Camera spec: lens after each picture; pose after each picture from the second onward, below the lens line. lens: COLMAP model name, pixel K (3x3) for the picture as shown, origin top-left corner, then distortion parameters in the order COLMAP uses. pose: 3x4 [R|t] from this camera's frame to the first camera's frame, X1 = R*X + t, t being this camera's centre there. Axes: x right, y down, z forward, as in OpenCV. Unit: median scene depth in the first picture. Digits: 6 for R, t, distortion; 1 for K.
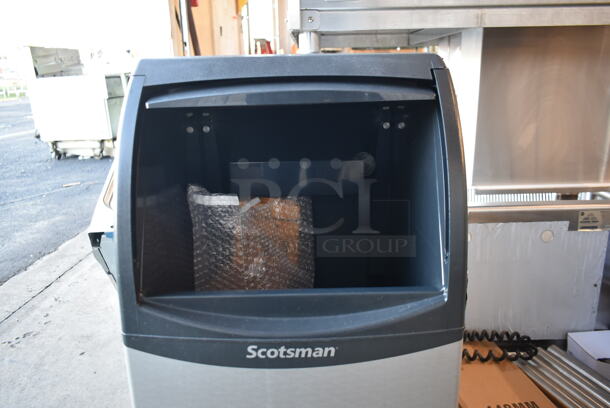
lens RADIAL K [[466.7, 0, 308.0], [0, 466.7, 201.8], [0, 0, 1]] dist [-0.023857, 0.014589]
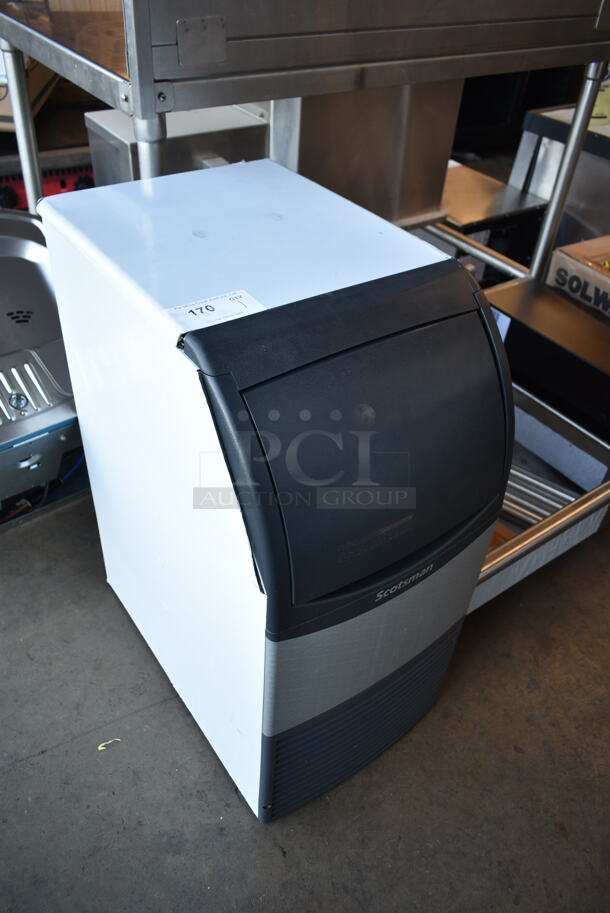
lens RADIAL K [[698.6, 0, 303.5], [0, 698.6, 453.0], [0, 0, 1]] dist [-0.023857, 0.014589]
pose [[0.812117, -0.322278, 0.486418, -0.451346], [0.085094, 0.890131, 0.447689, -0.348640], [-0.577256, -0.322185, 0.750314, -0.022844]]
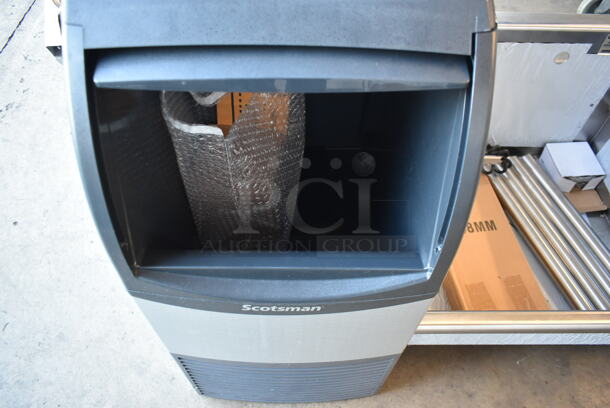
lens RADIAL K [[466.7, 0, 308.4], [0, 466.7, 204.8], [0, 0, 1]] dist [-0.023857, 0.014589]
pose [[0.998957, 0.022307, 0.039834, -0.010270], [-0.042390, 0.777203, 0.627821, -0.265730], [-0.016955, -0.628855, 0.777338, 0.130431]]
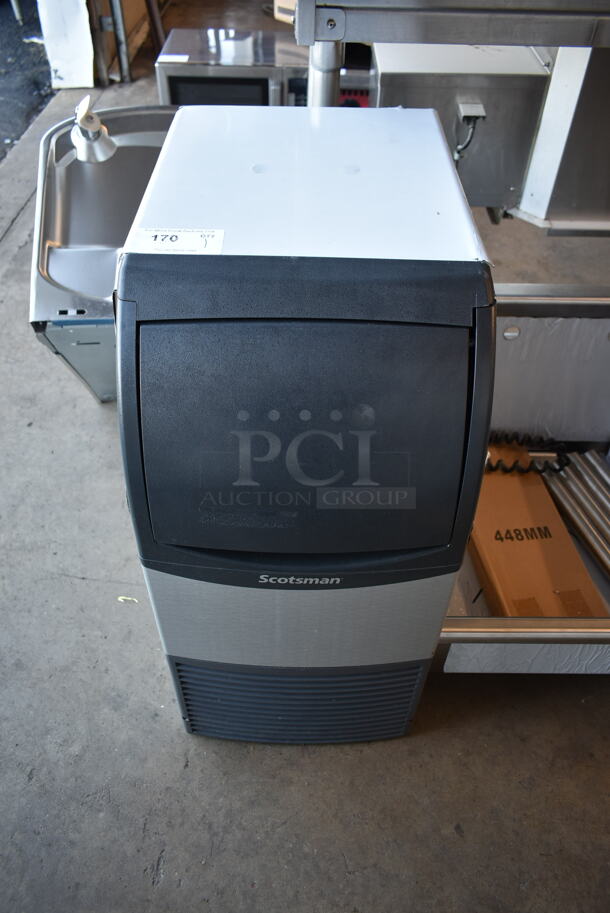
lens RADIAL K [[698.6, 0, 303.5], [0, 698.6, 452.6], [0, 0, 1]] dist [-0.023857, 0.014589]
pose [[0.999298, 0.031135, 0.020847, -0.032653], [-0.037407, 0.861088, 0.507078, -0.349565], [-0.002163, -0.507502, 0.861648, -0.116407]]
